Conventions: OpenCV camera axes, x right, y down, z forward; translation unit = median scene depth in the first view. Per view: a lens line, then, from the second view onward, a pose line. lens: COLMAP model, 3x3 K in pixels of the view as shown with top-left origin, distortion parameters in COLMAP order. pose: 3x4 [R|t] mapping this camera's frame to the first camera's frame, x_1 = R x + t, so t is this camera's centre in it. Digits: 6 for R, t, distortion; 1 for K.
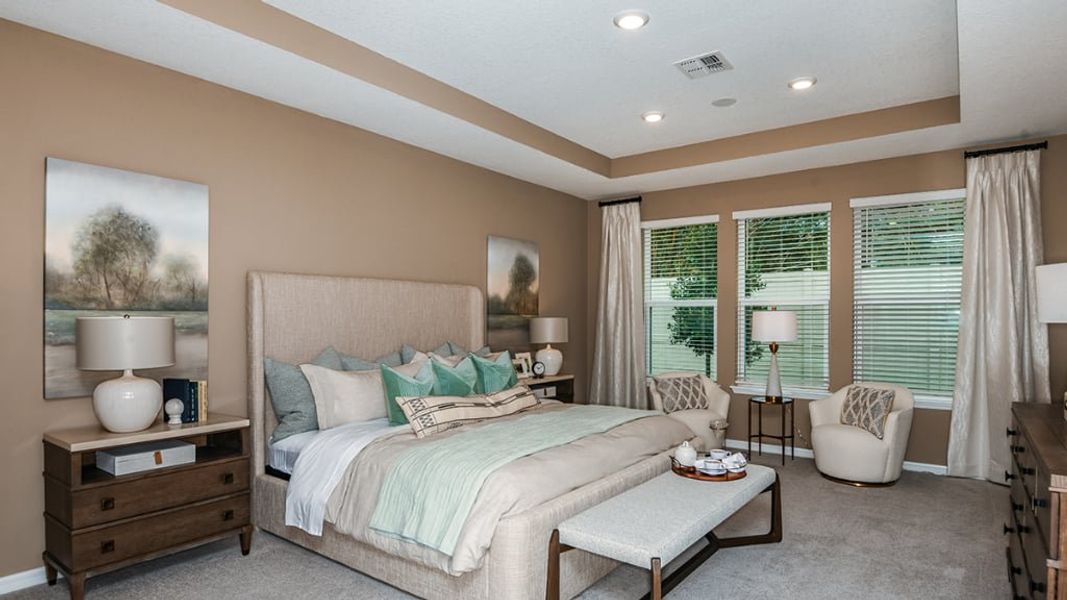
lens RADIAL K [[582.7, 0, 536.7], [0, 582.7, 310.3], [0, 0, 1]] dist [-0.012195, 0.000204]
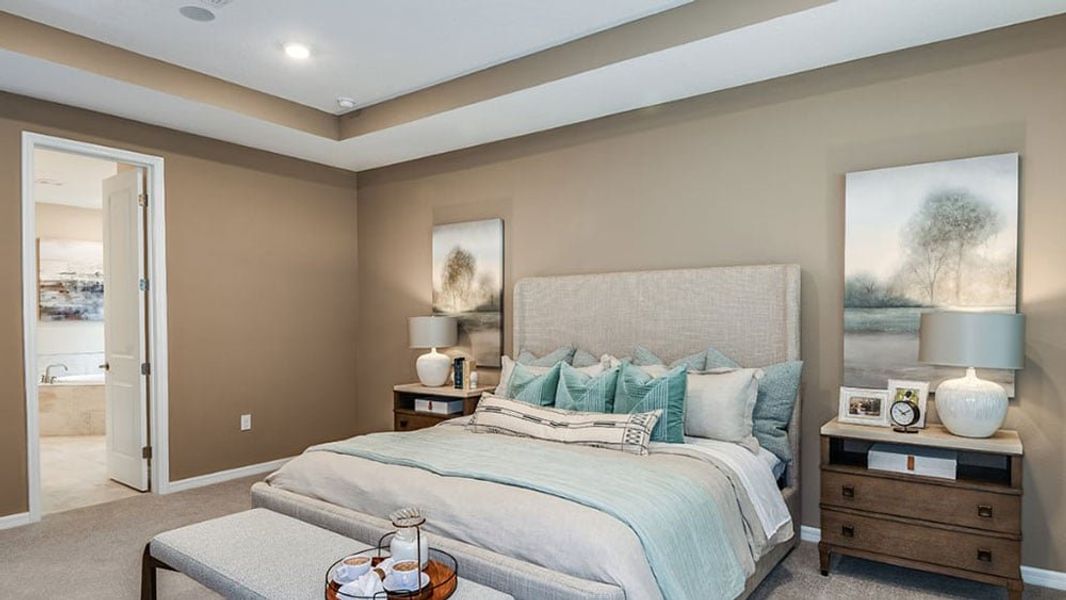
lens RADIAL K [[582.2, 0, 519.7], [0, 582.2, 321.9], [0, 0, 1]] dist [-0.012195, 0.000204]
pose [[0.013487, 0.007033, -0.999884, 0.488253], [0.021050, 0.999752, 0.007316, 0.010269], [0.999687, -0.021146, 0.013335, 0.637336]]
